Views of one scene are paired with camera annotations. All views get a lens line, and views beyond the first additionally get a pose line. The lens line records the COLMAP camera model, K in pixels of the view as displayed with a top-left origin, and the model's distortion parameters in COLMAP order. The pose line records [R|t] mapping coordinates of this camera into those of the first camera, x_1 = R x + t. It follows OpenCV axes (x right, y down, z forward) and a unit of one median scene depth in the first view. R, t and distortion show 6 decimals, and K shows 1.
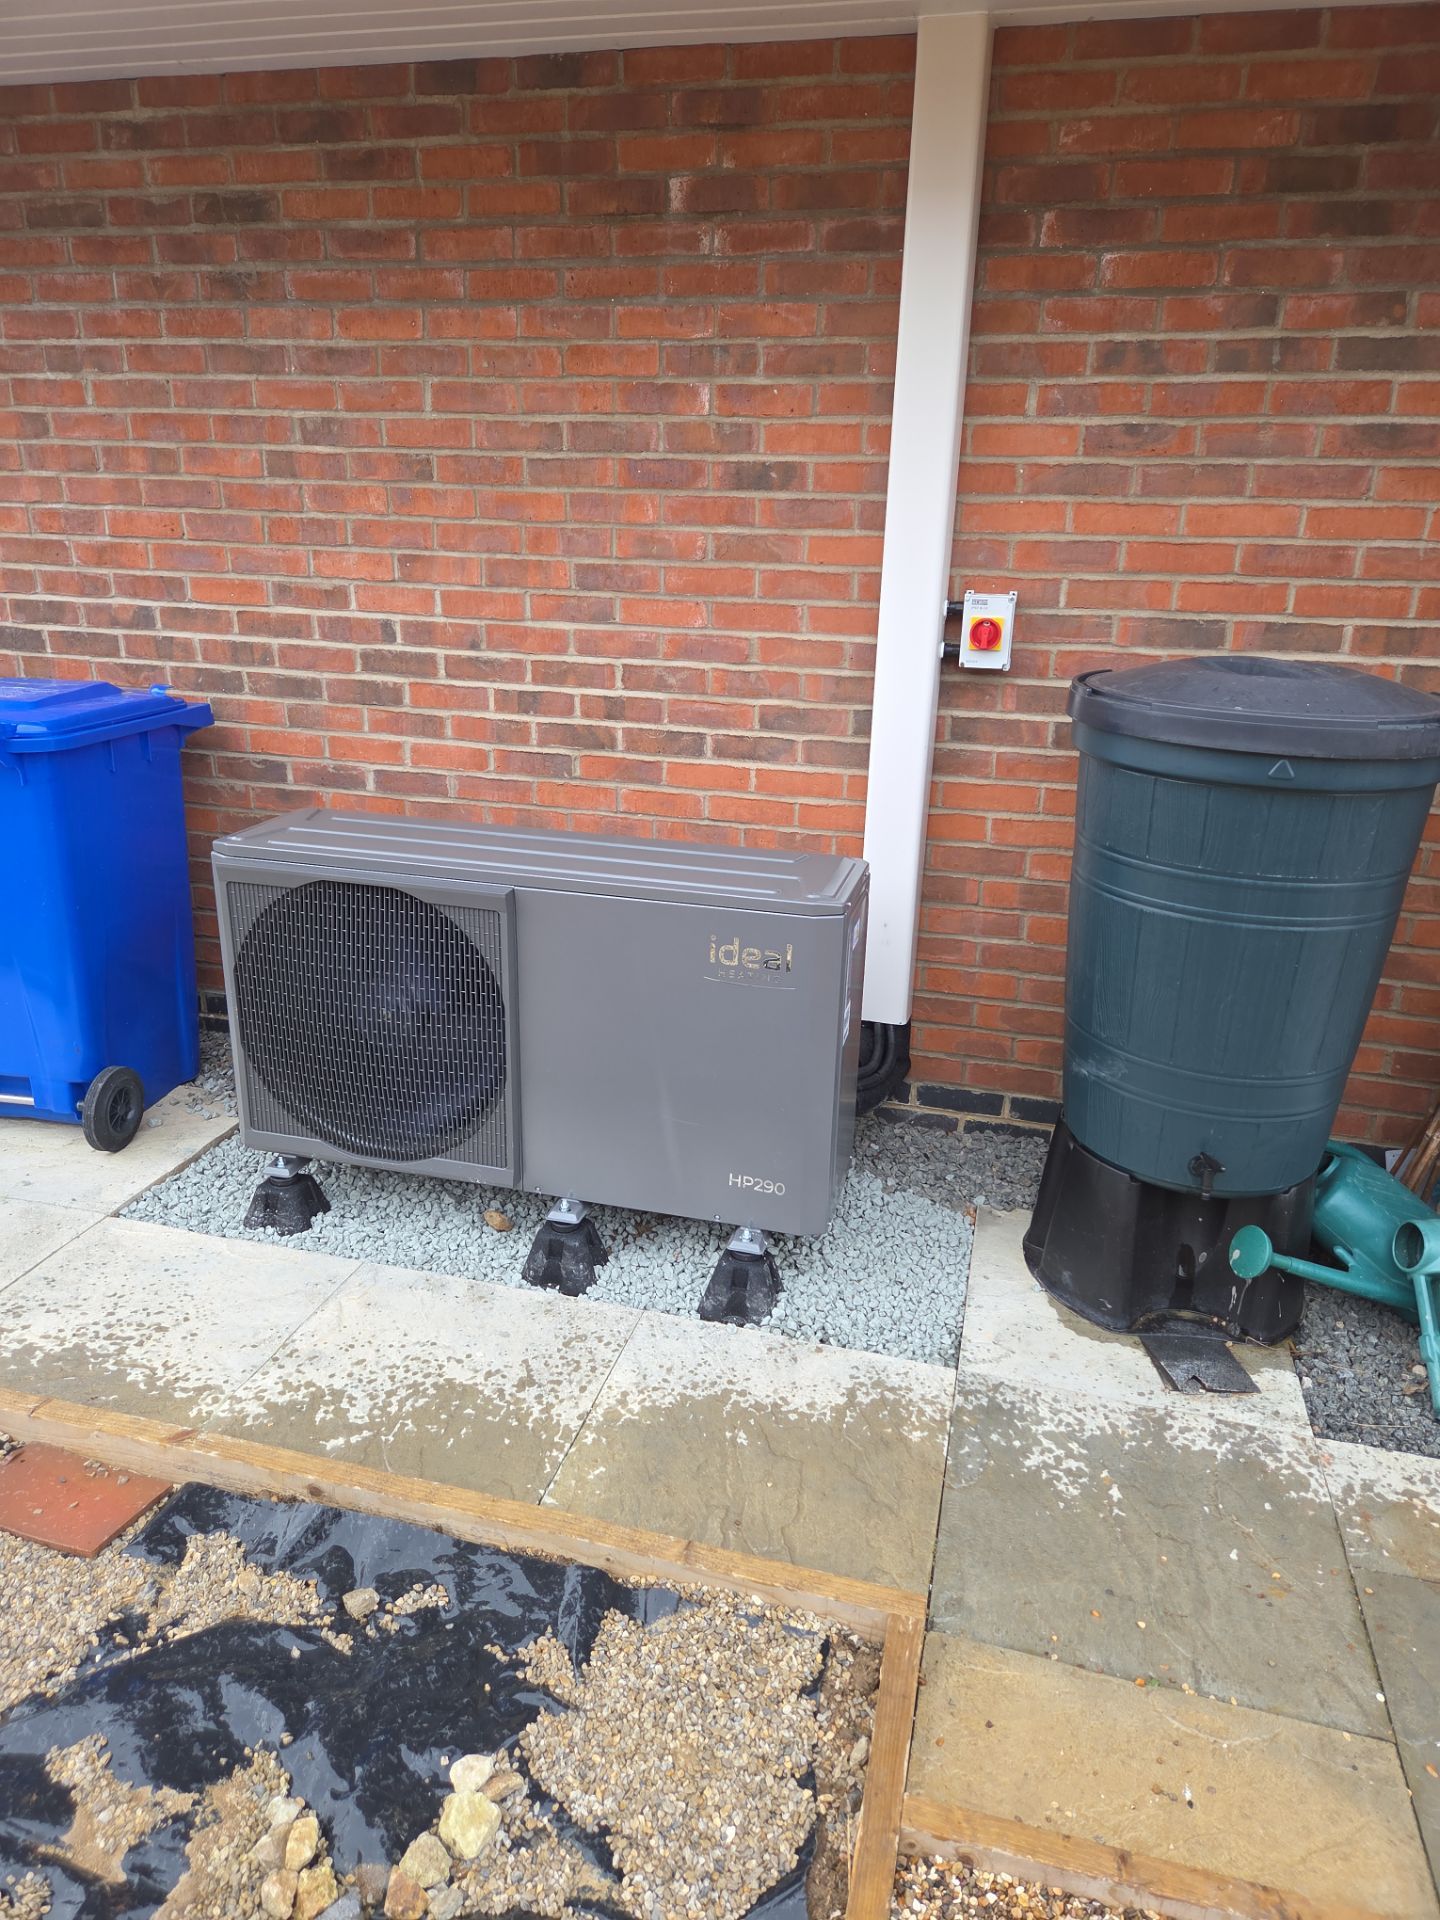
lens RADIAL K [[1275.5, 0, 719.1], [0, 1275.5, 942.2], [0, 0, 1]] dist [0.072027, -0.064279]
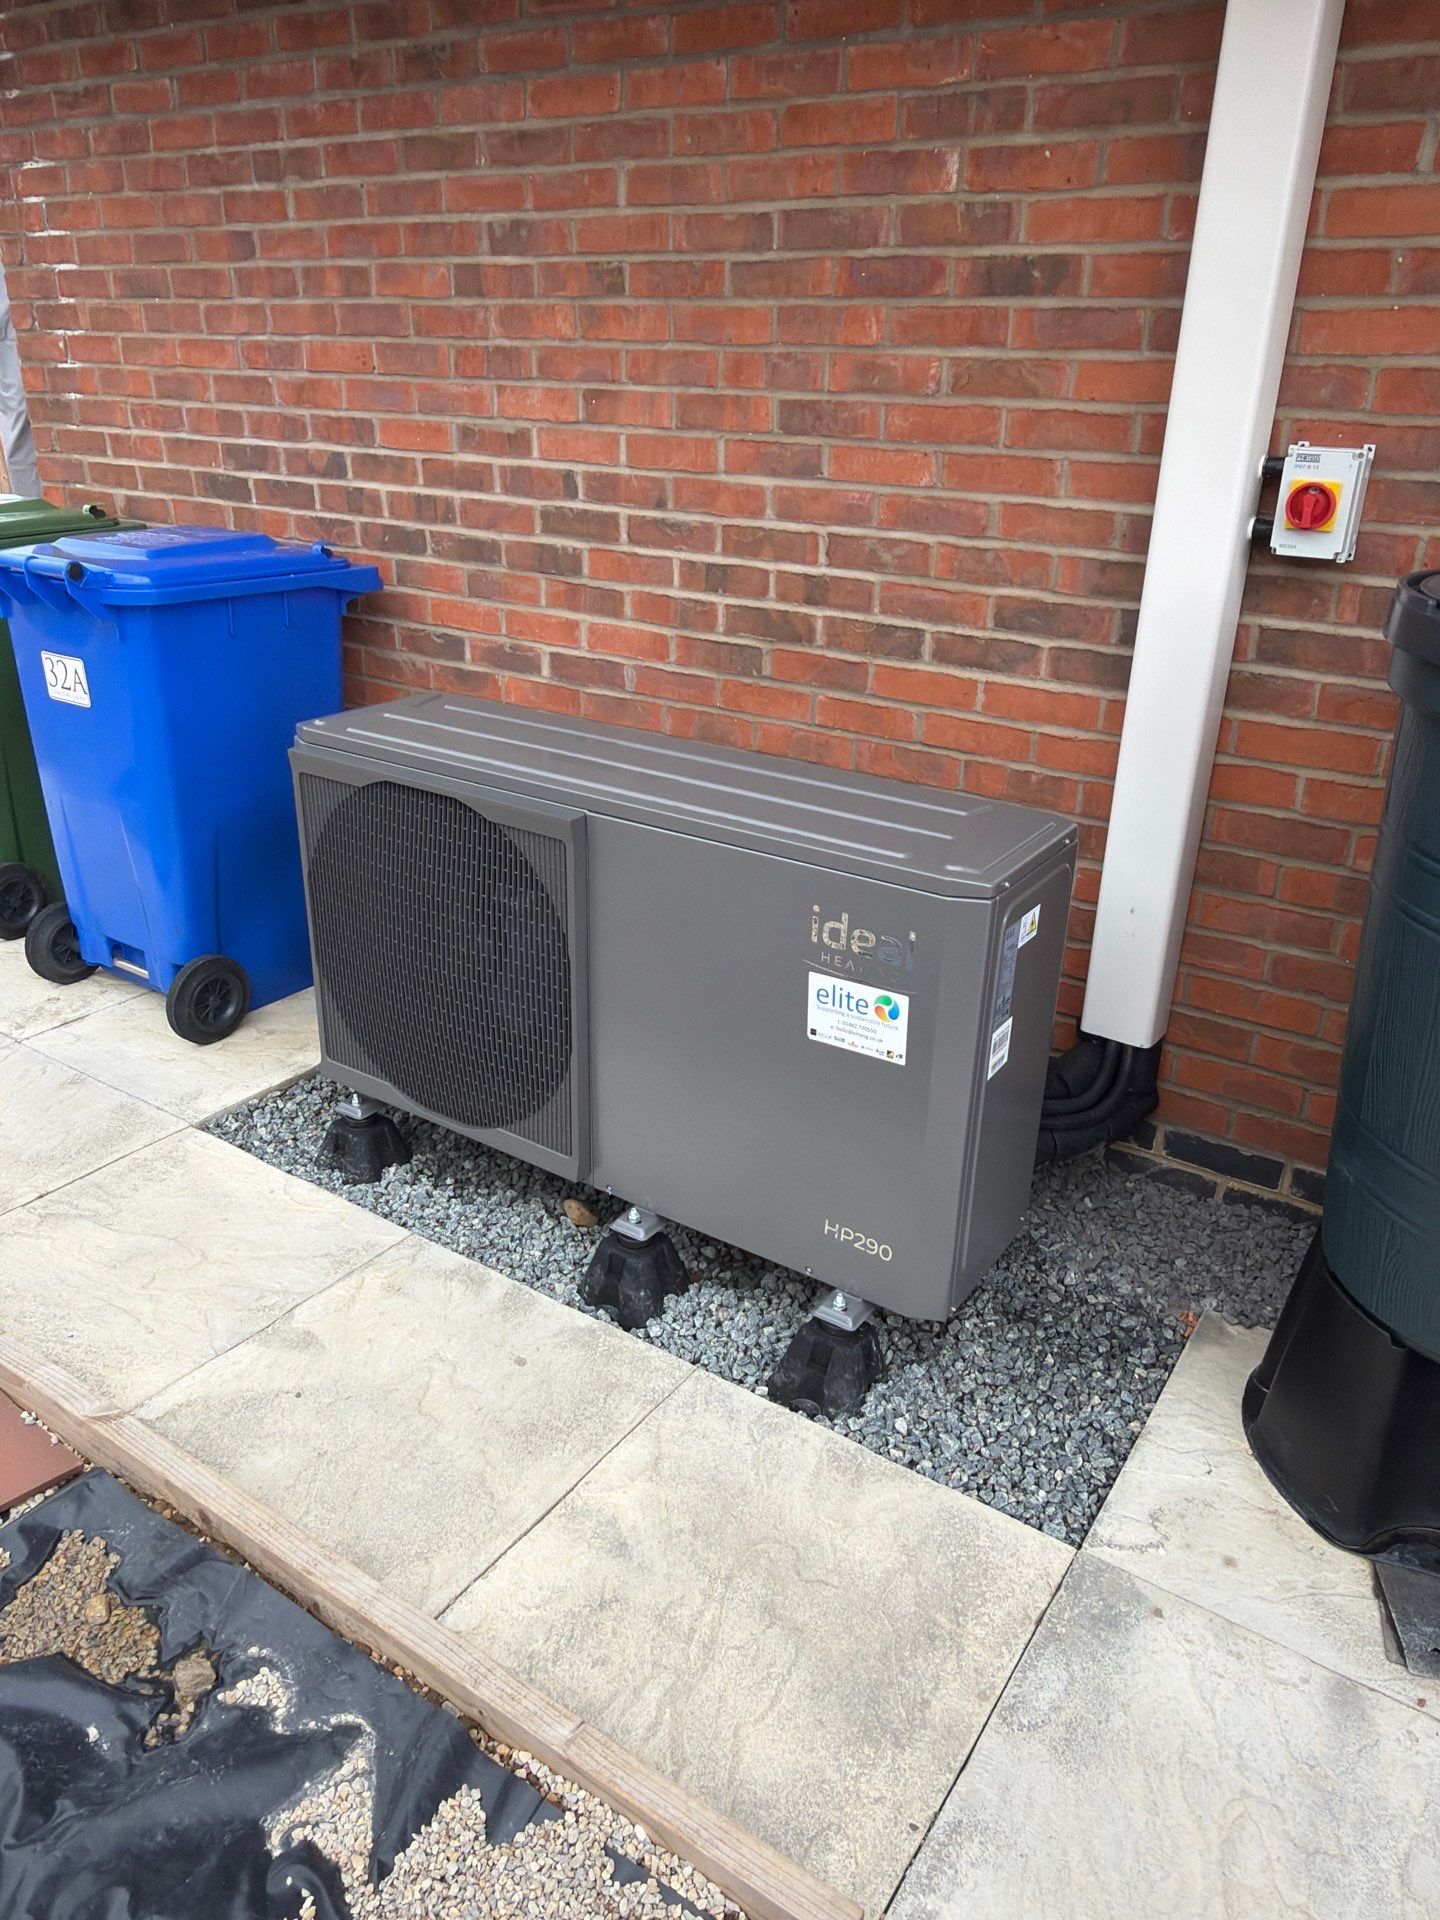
lens RADIAL K [[1374.3, 0, 714.6], [0, 1374.3, 950.6], [0, 0, 1]] dist [0.007003, -0.007908]
pose [[0.945742, 0.128519, -0.298422, 0.146230], [-0.107362, 0.990466, 0.086312, -0.033882], [0.306669, -0.049590, 0.950523, 0.187646]]
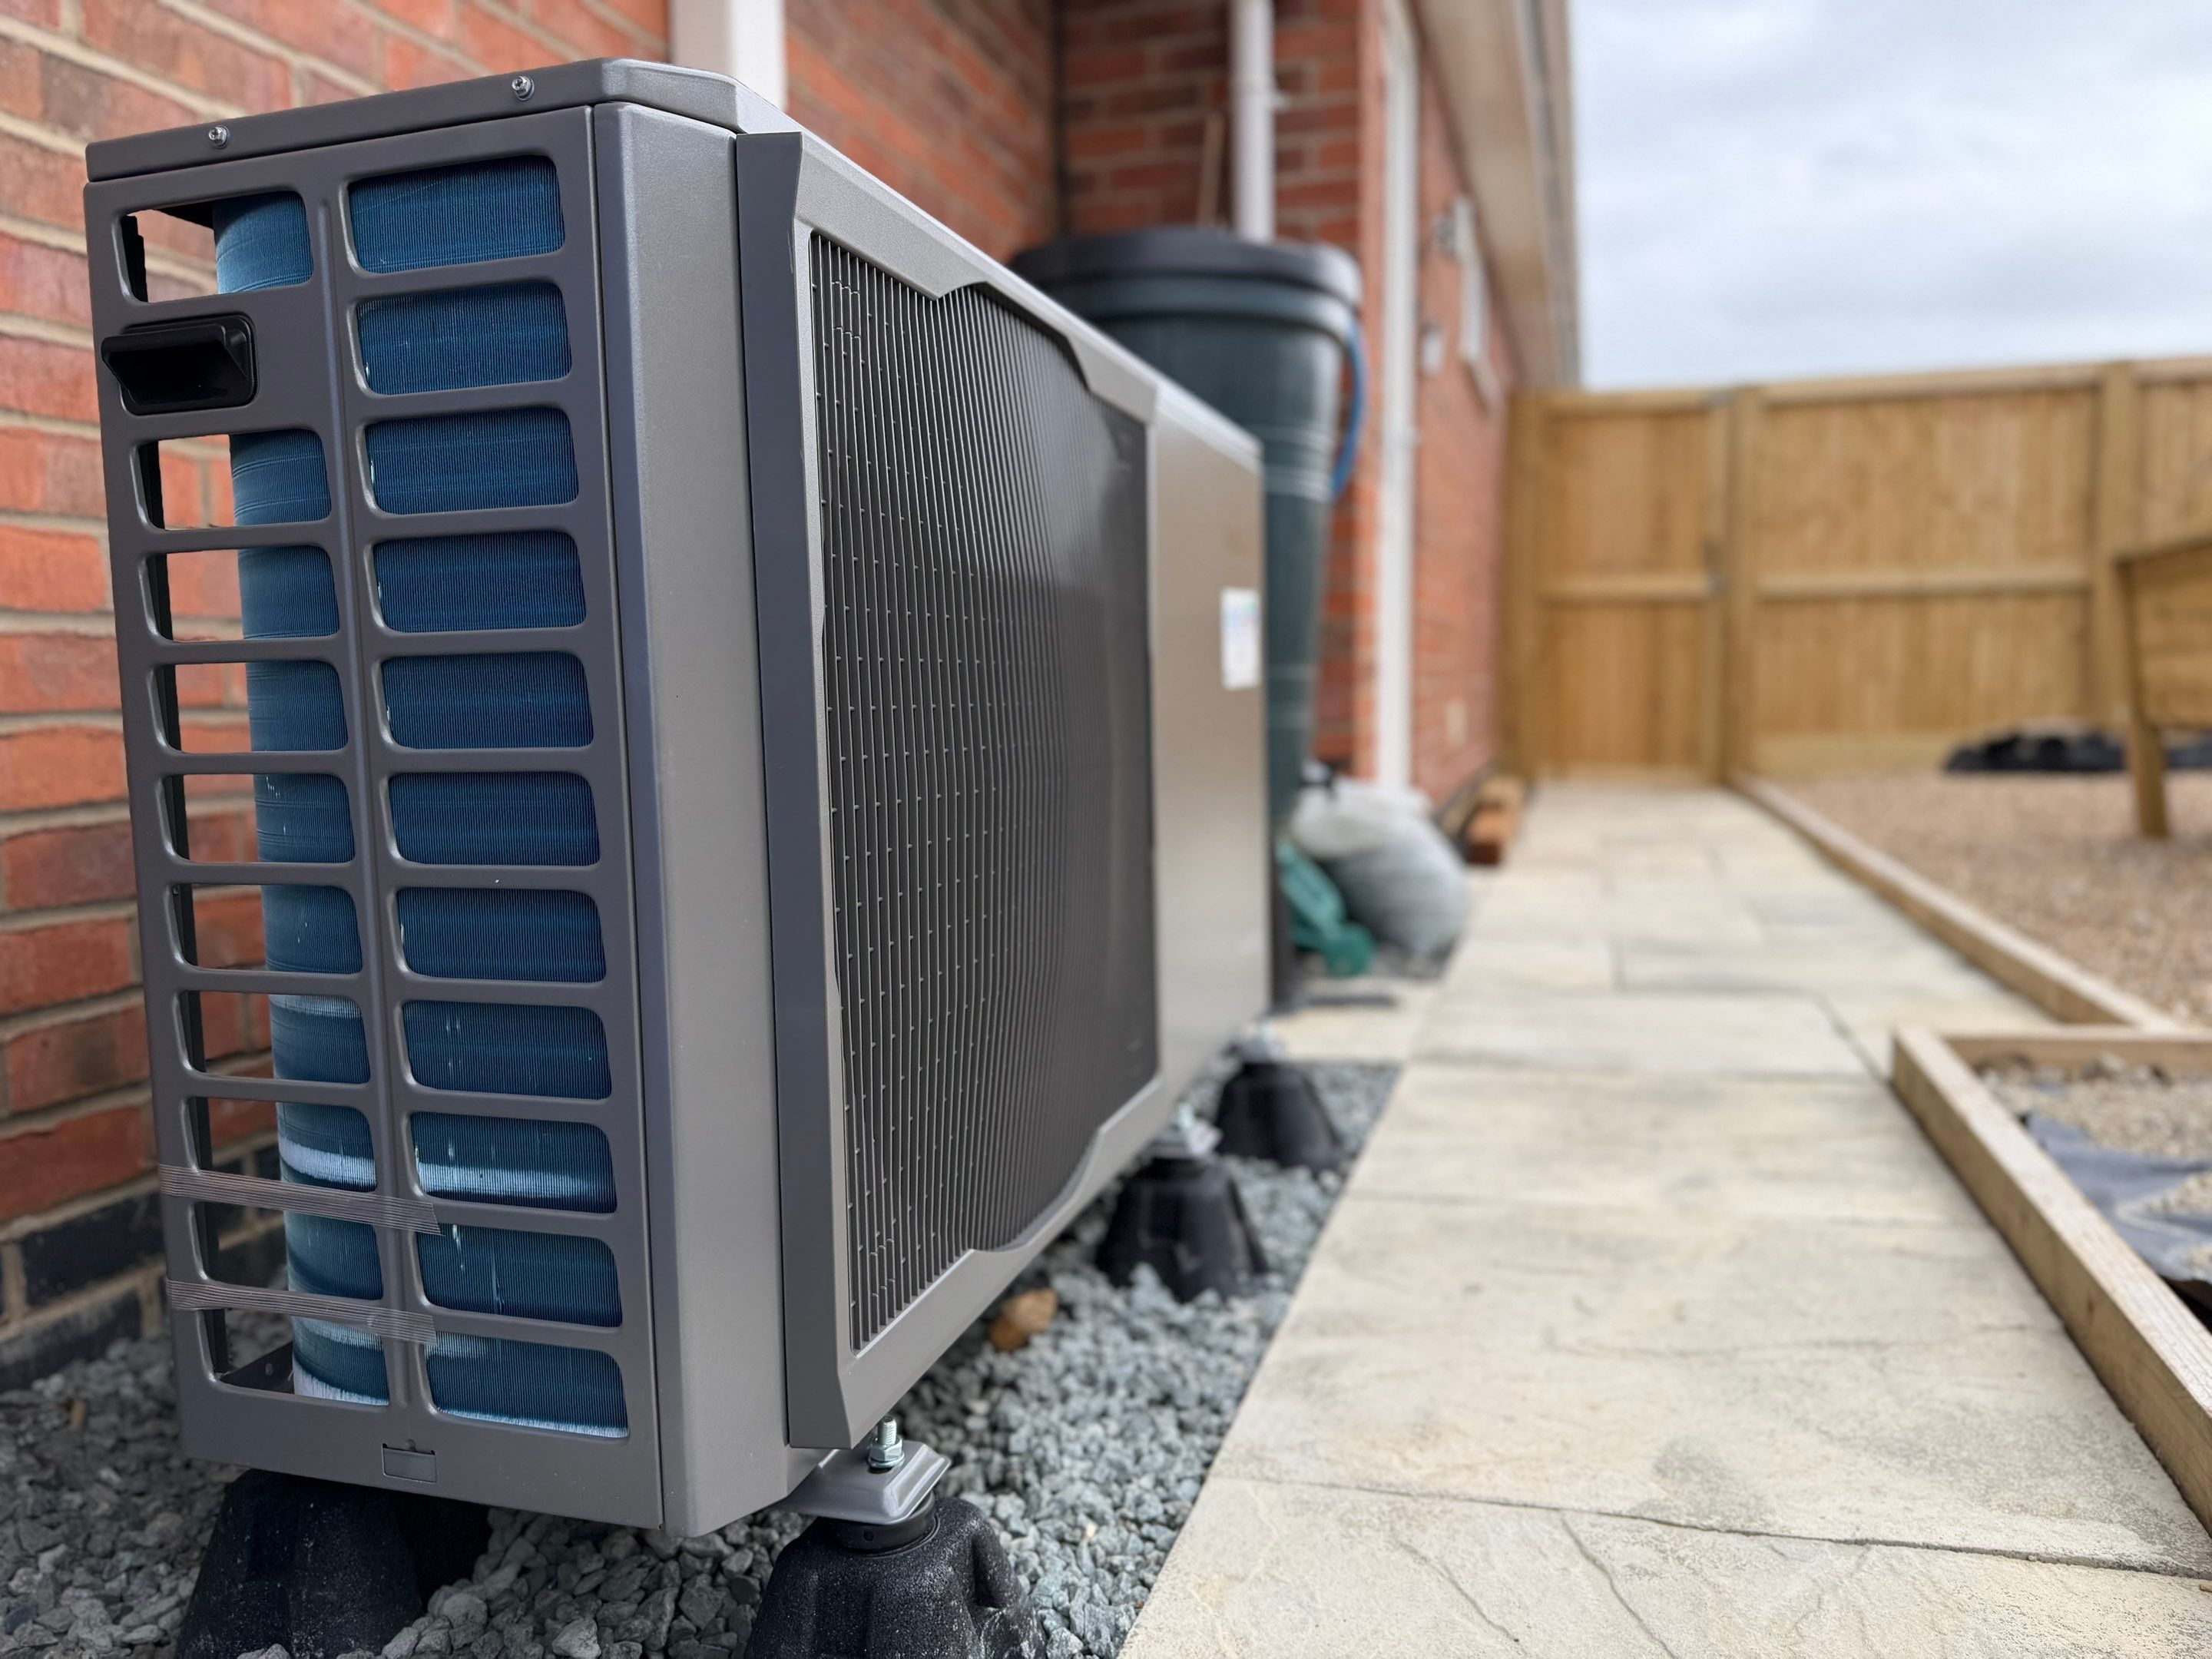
lens RADIAL K [[1583.3, 0, 1115.9], [0, 1583.3, 819.2], [0, 0, 1]] dist [0.007003, -0.007908]
pose [[0.035681, -0.105460, 0.993783, -0.601736], [0.346190, 0.934149, 0.086702, 0.043053], [-0.937486, 0.340944, 0.069841, 0.852649]]
